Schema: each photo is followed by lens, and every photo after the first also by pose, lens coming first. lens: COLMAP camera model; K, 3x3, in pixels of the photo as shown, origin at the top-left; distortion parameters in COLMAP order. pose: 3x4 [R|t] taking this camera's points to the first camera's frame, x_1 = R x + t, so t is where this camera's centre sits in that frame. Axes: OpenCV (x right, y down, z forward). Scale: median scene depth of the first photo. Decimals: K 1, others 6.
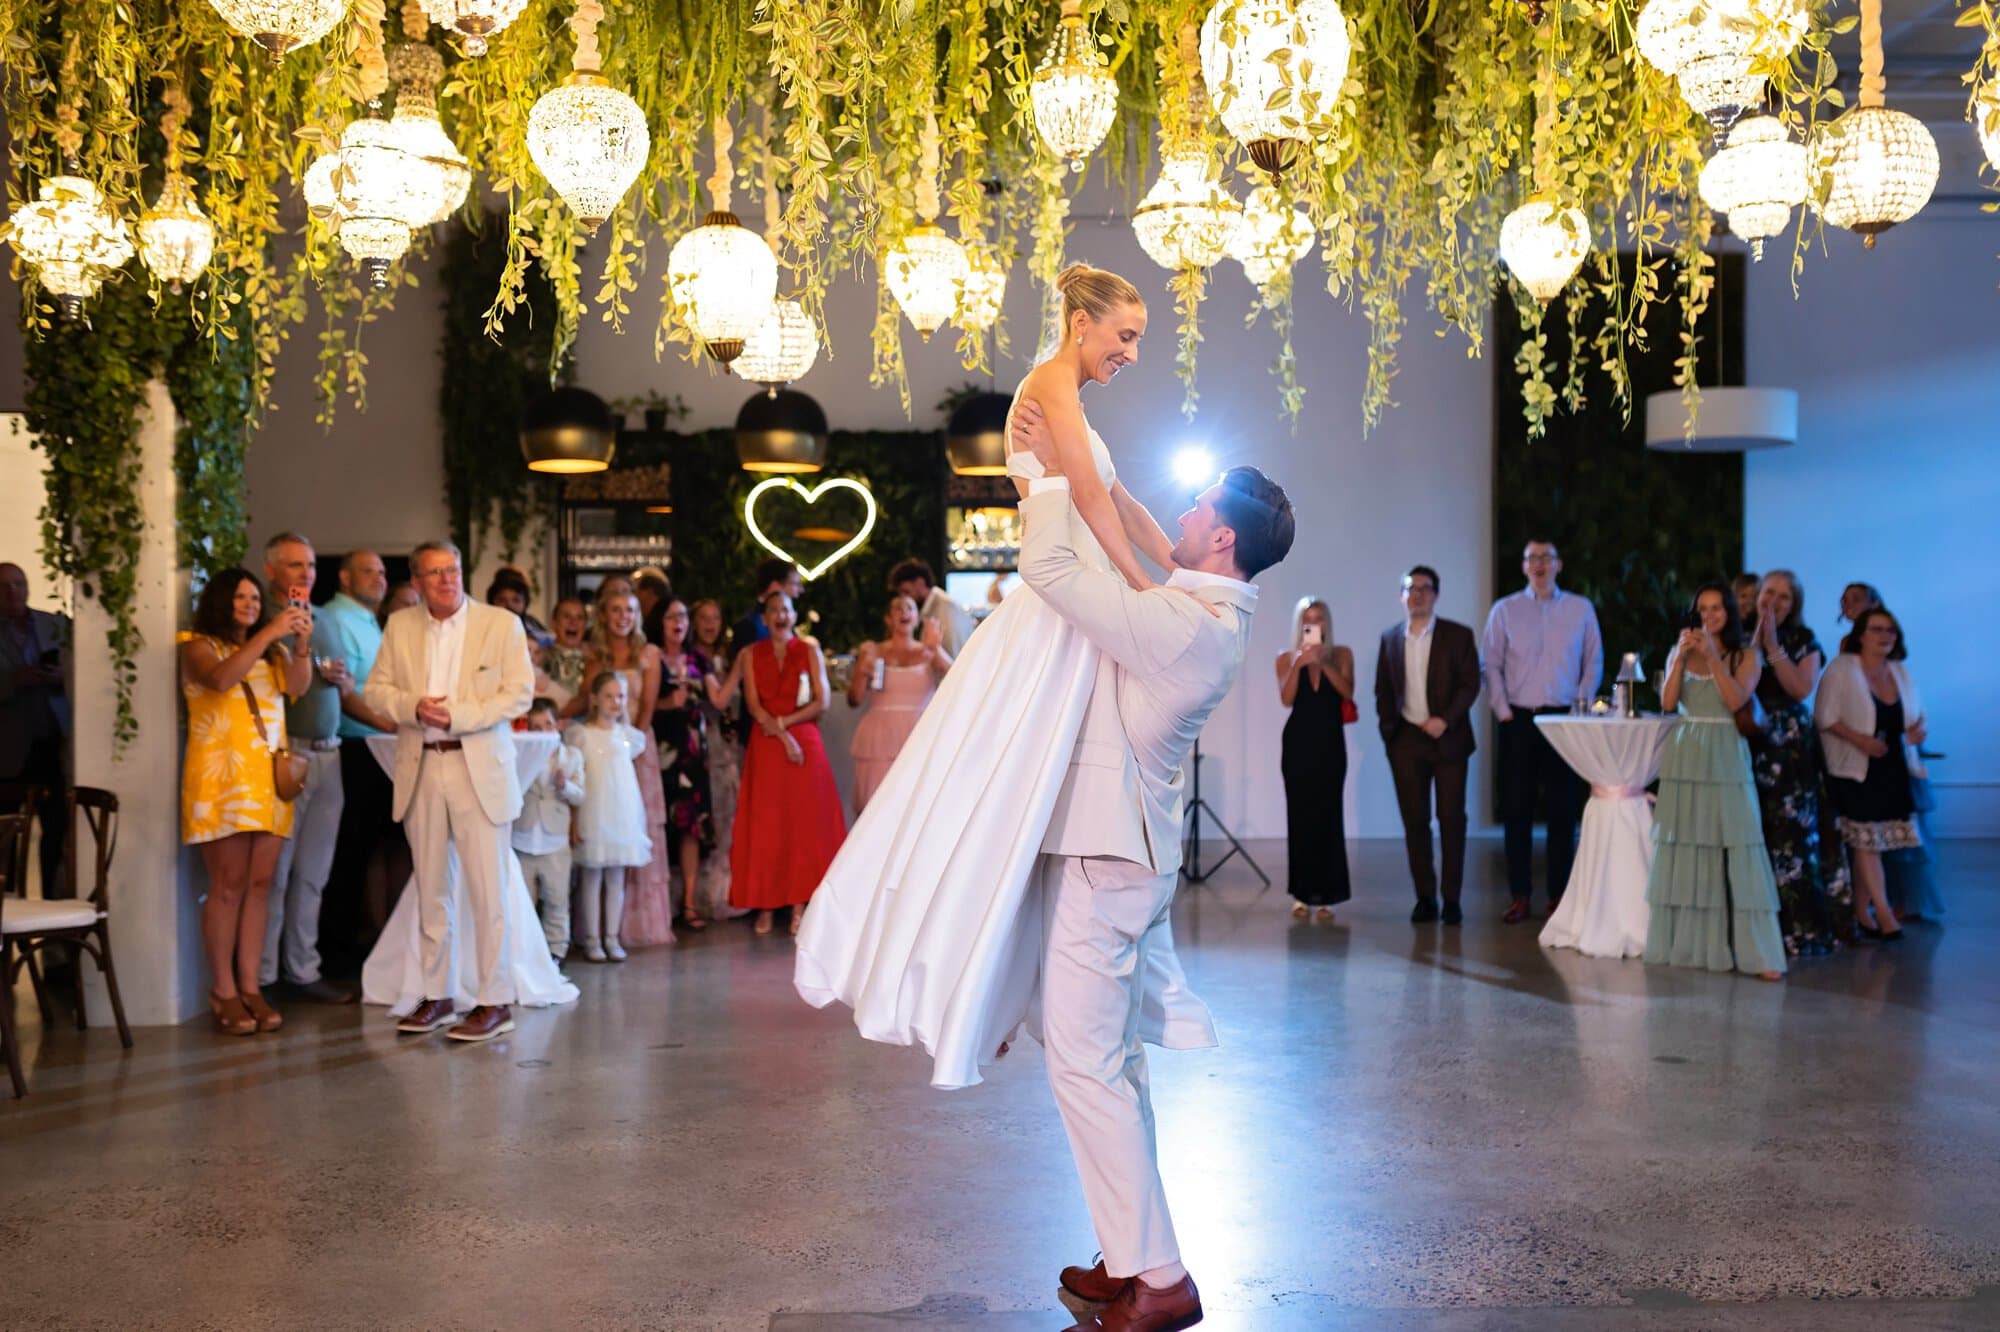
lens RADIAL K [[1869.0, 0, 1000.0], [0, 1869.0, 666.0], [0, 0, 1]] dist [0.002041, -0.007668]
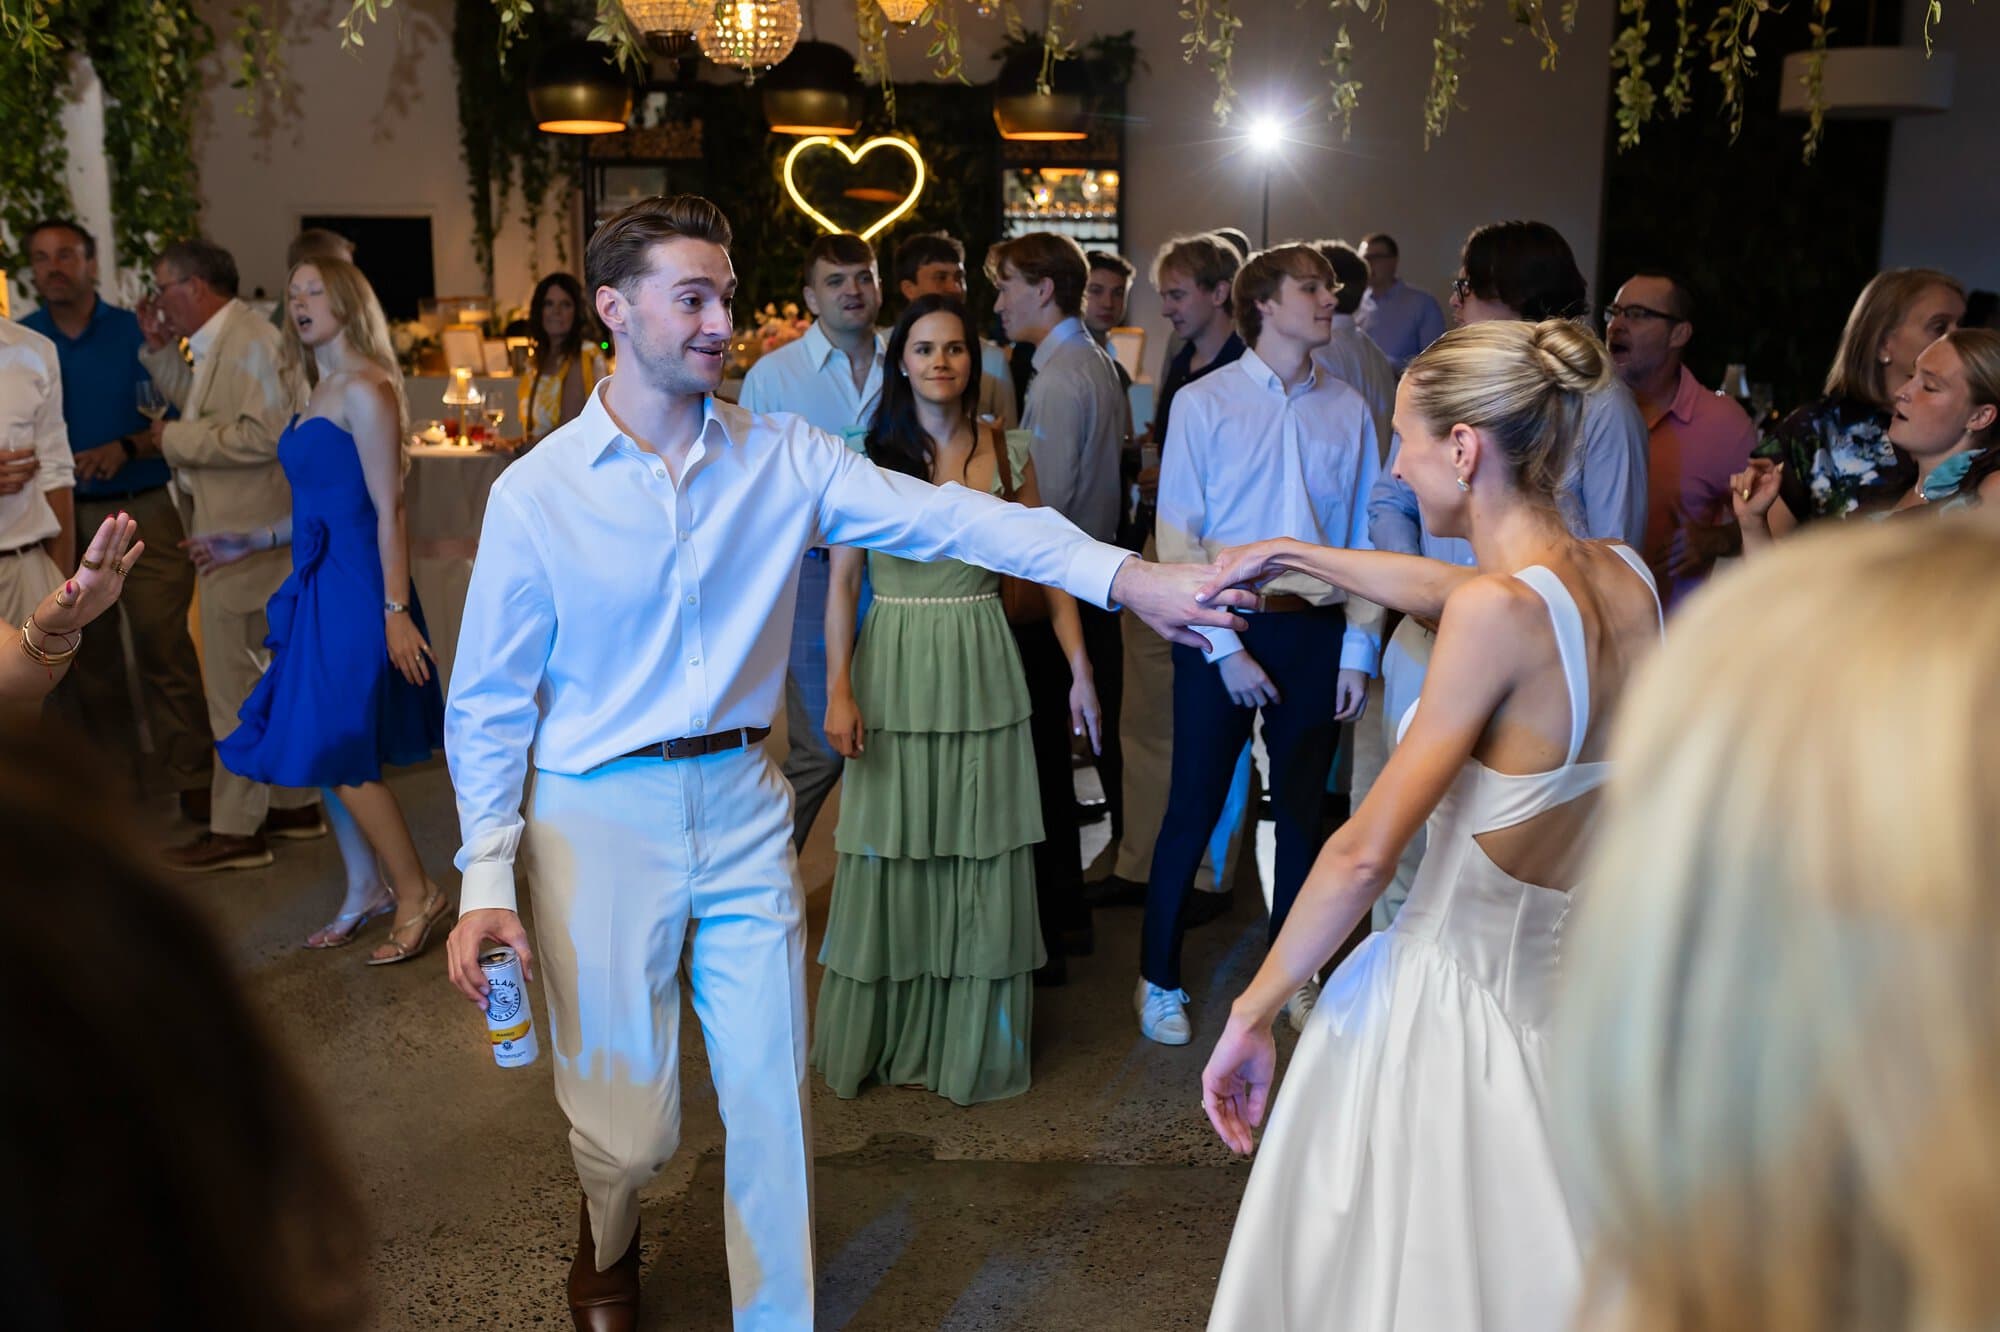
lens RADIAL K [[1903.9, 0, 1000.0], [0, 1903.9, 666.0], [0, 0, 1]] dist [0.002462, 0.006764]
pose [[0.998824, 0.021024, -0.043683, 0.040025], [-0.012578, 0.982600, 0.185309, -0.044020], [0.046819, -0.184542, 0.981709, 0.081352]]
